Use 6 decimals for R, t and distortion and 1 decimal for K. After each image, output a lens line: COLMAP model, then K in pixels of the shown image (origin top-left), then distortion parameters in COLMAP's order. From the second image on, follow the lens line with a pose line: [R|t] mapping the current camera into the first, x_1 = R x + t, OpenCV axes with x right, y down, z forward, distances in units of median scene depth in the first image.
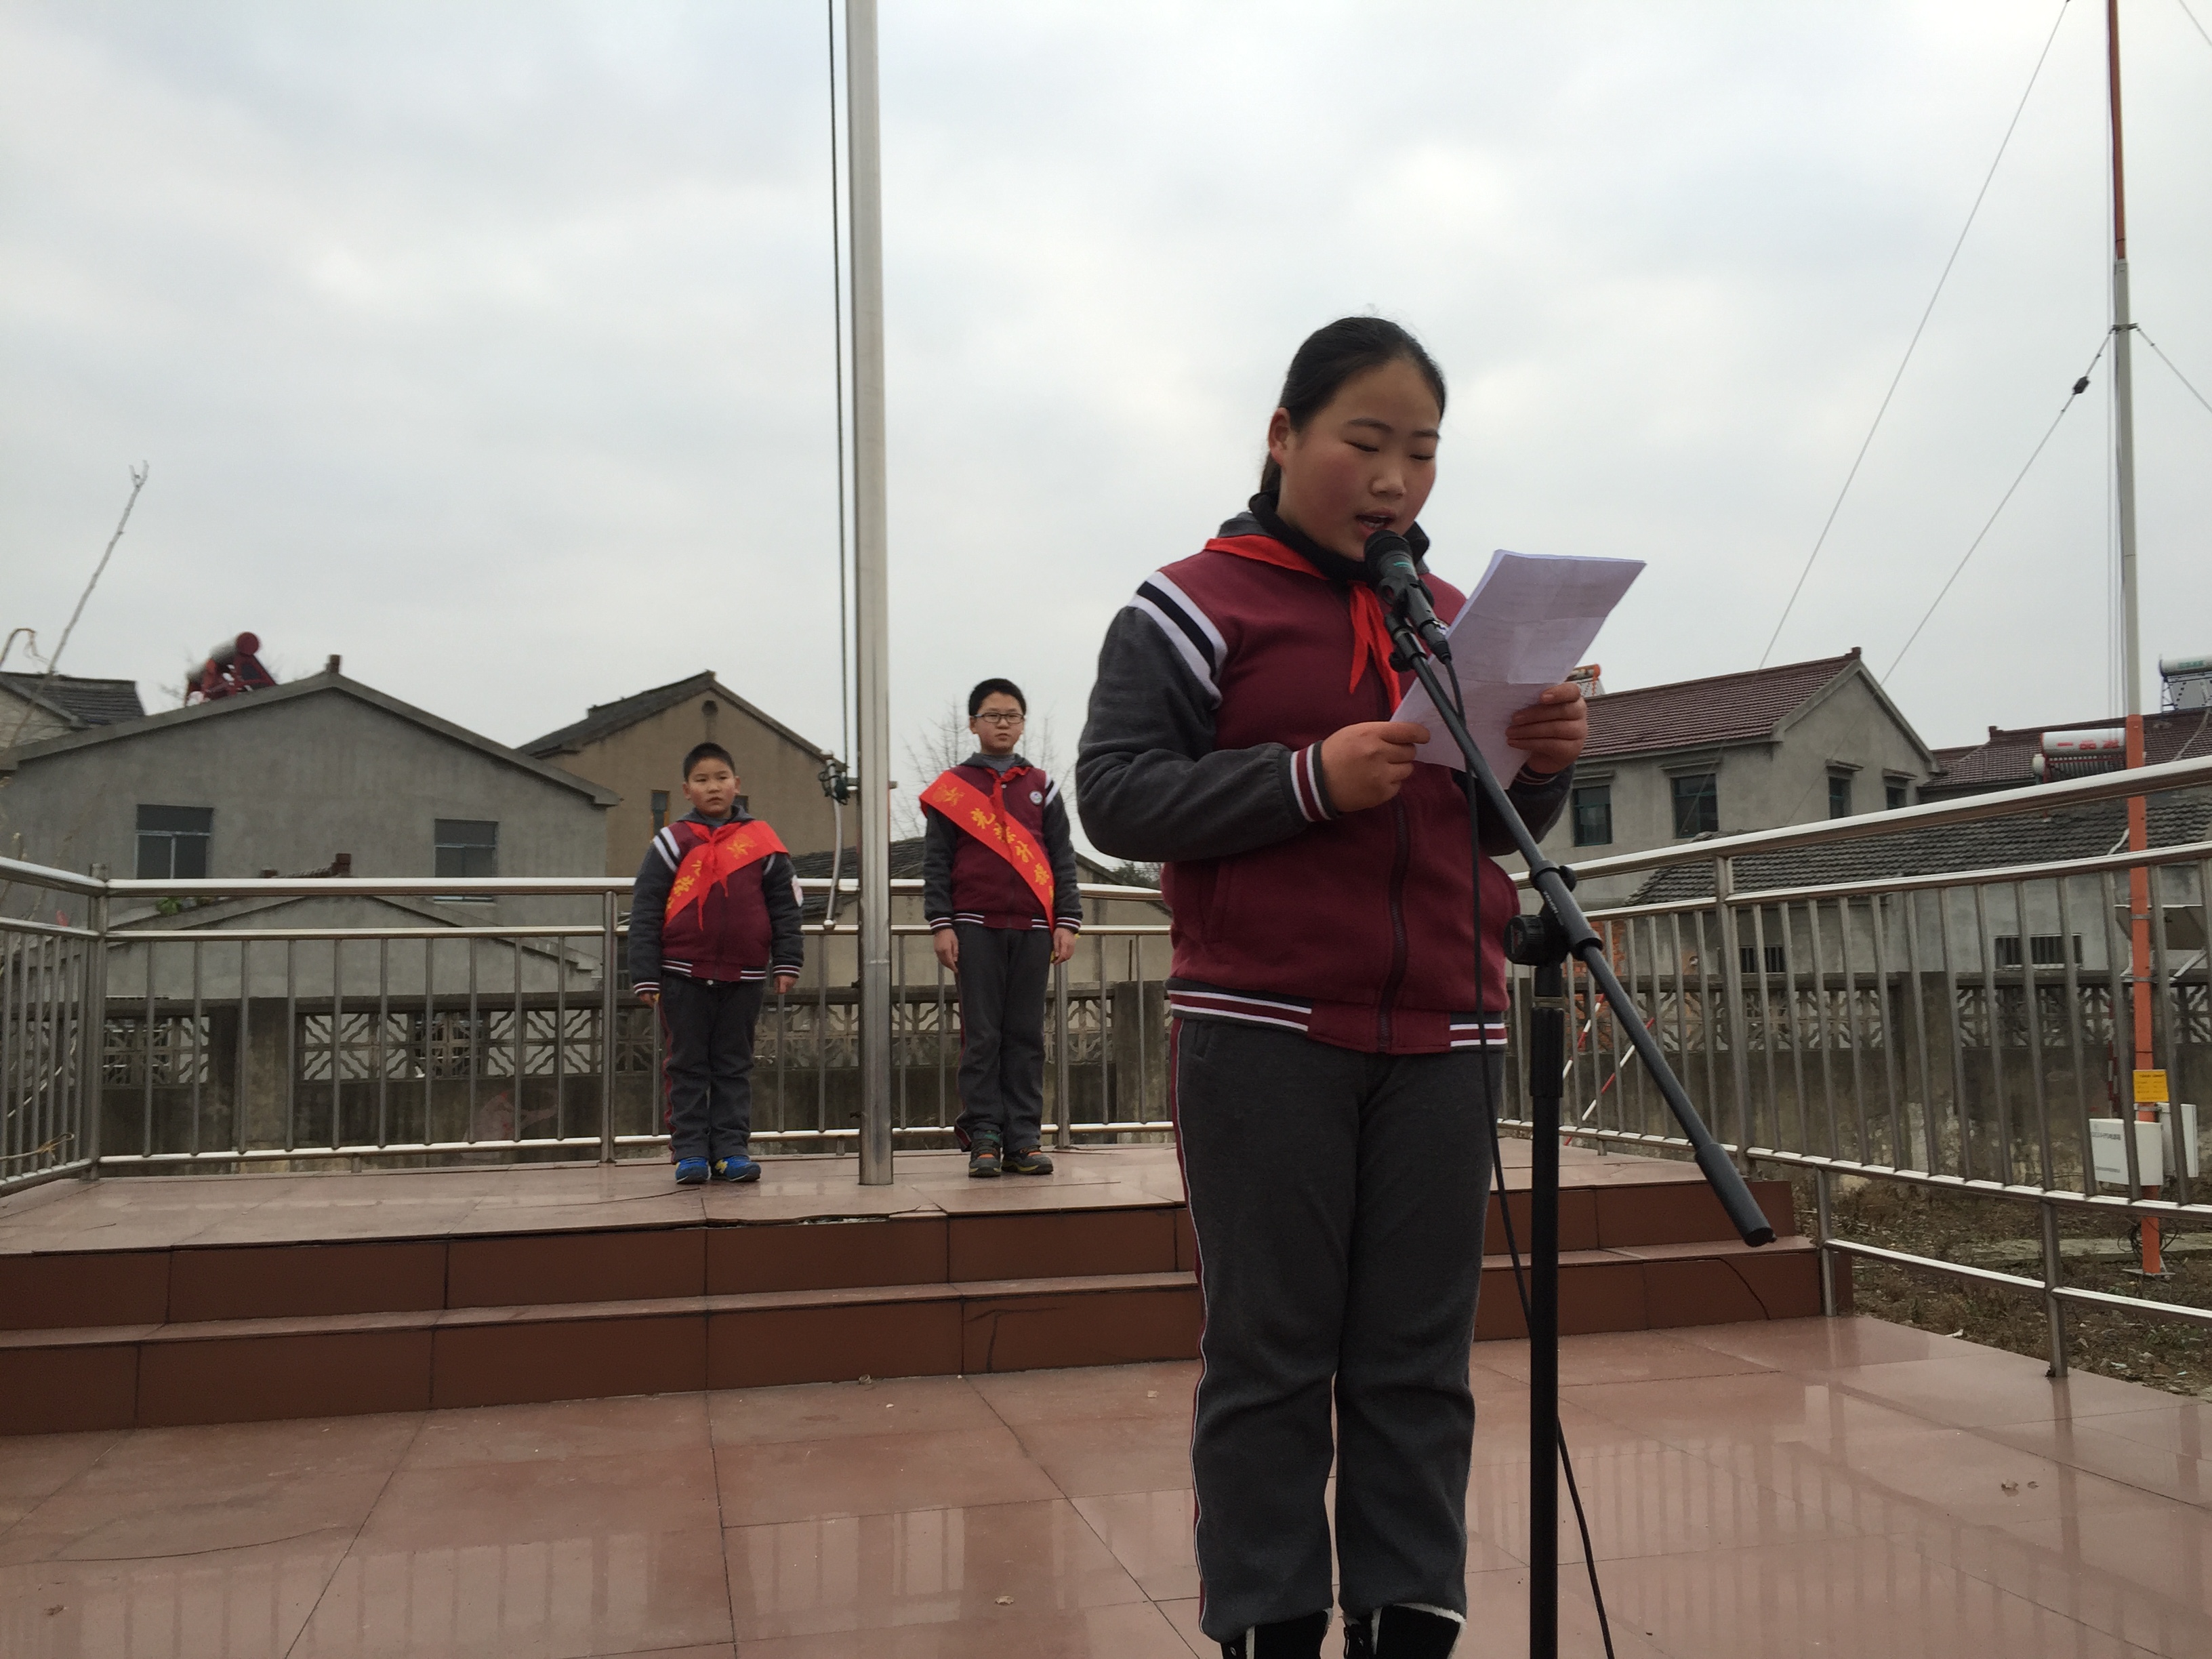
lens RADIAL K [[1888.0, 0, 1106.0], [0, 1888.0, 829.5], [0, 0, 1]] dist [0.088413, -0.102564]
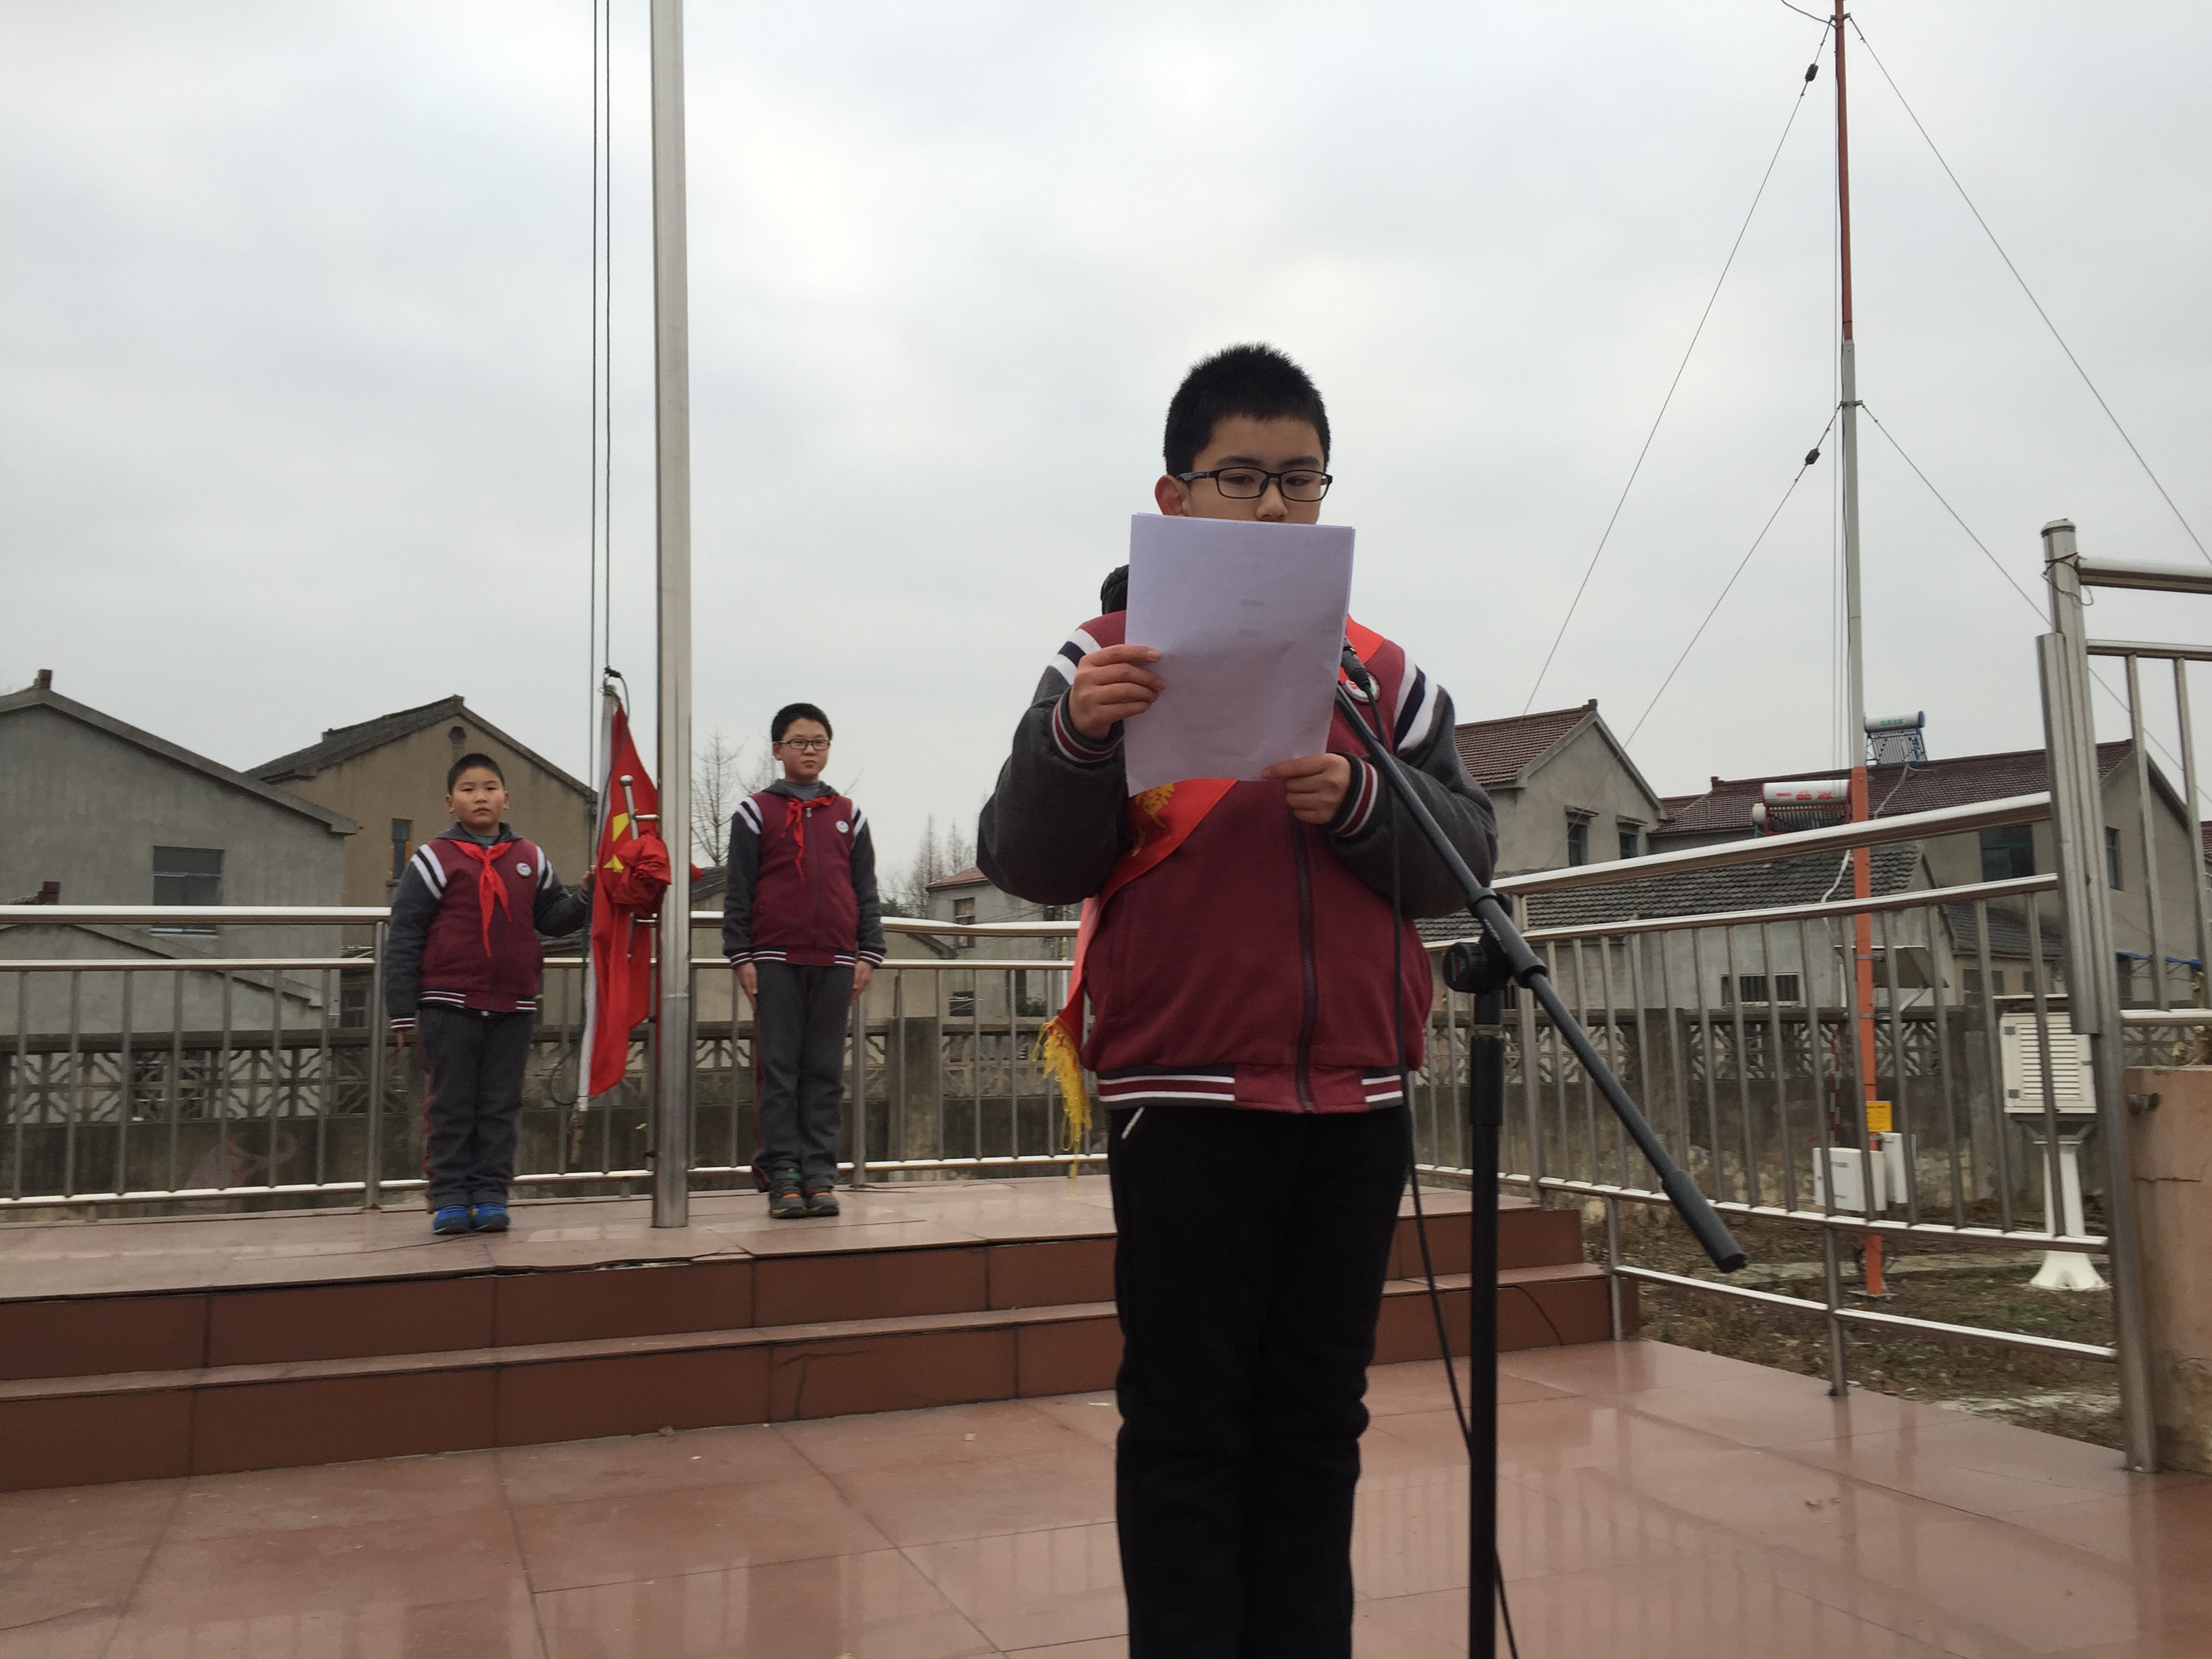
lens RADIAL K [[1884.4, 0, 1106.0], [0, 1884.4, 829.5], [0, 0, 1]] dist [0.086923, -0.099434]
pose [[0.991947, 0.013507, 0.125932, -0.008954], [-0.011035, 0.999733, -0.020304, 0.000842], [-0.126173, 0.018751, 0.991831, 0.003967]]
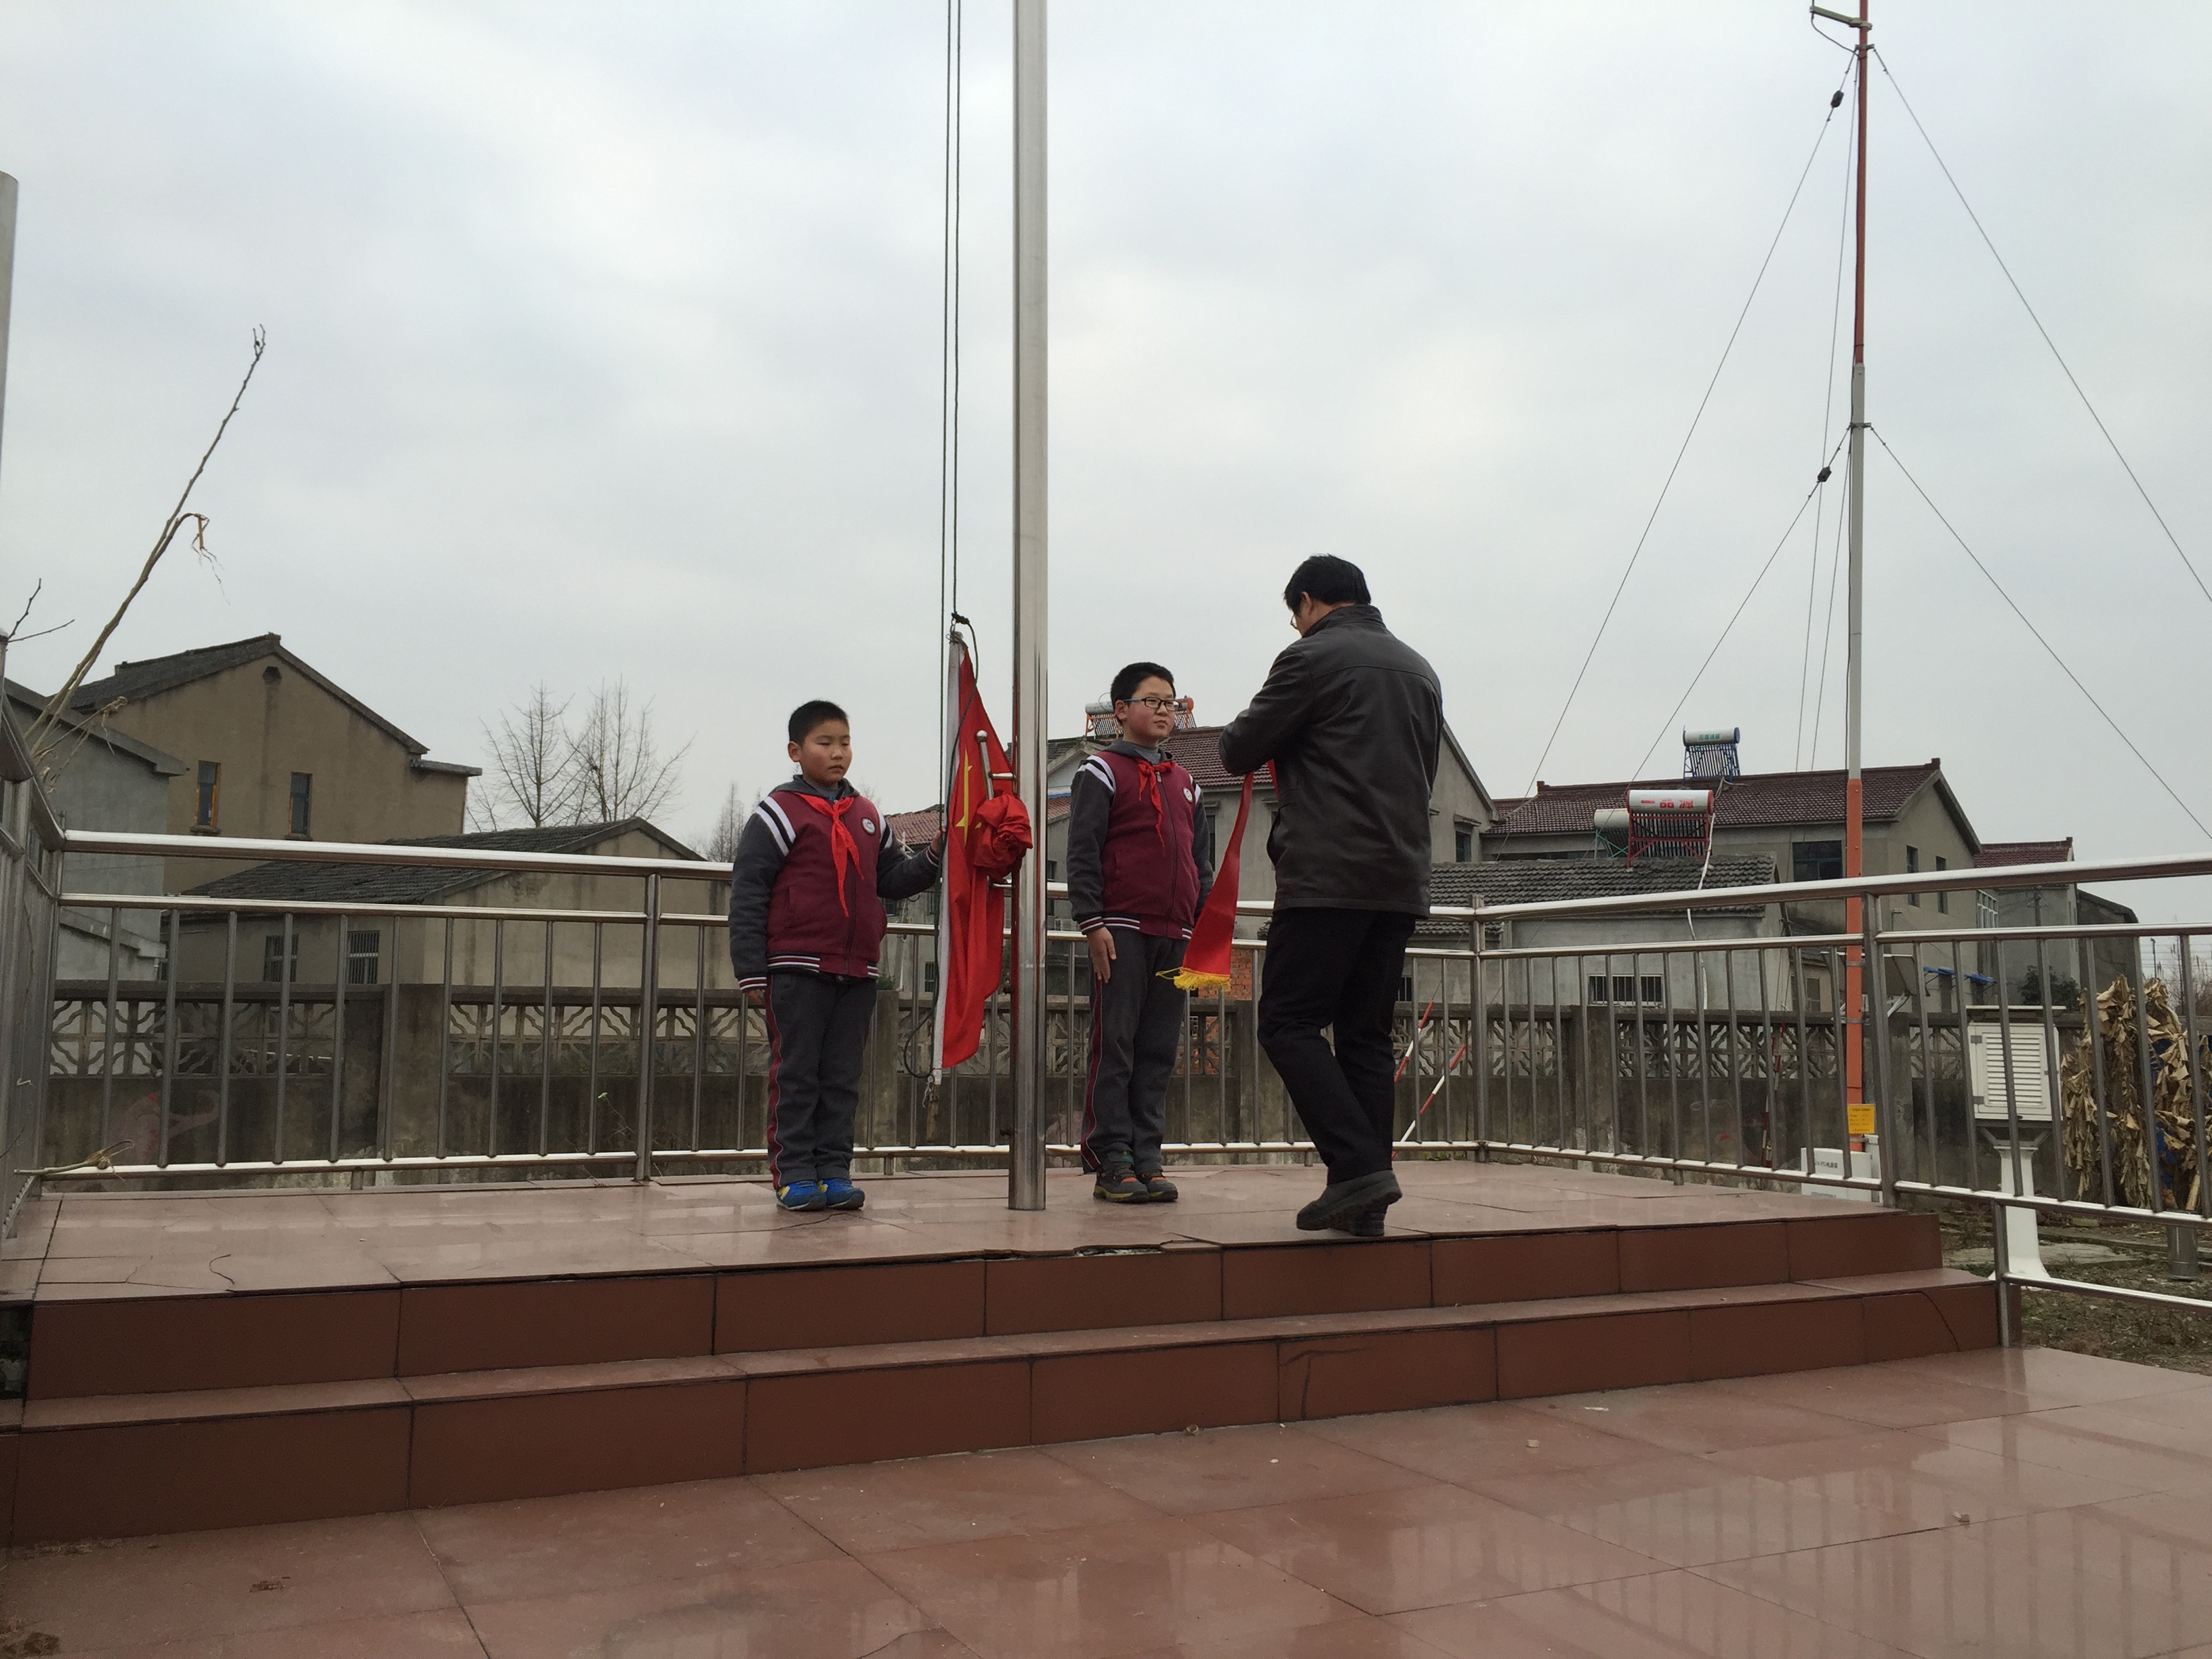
lens RADIAL K [[1884.4, 0, 1106.0], [0, 1884.4, 829.5], [0, 0, 1]] dist [0.086923, -0.099434]
pose [[0.969270, 0.054822, 0.239812, -0.109843], [-0.053008, 0.998496, -0.014010, 0.005404], [-0.240219, 0.000867, 0.970718, 0.037643]]
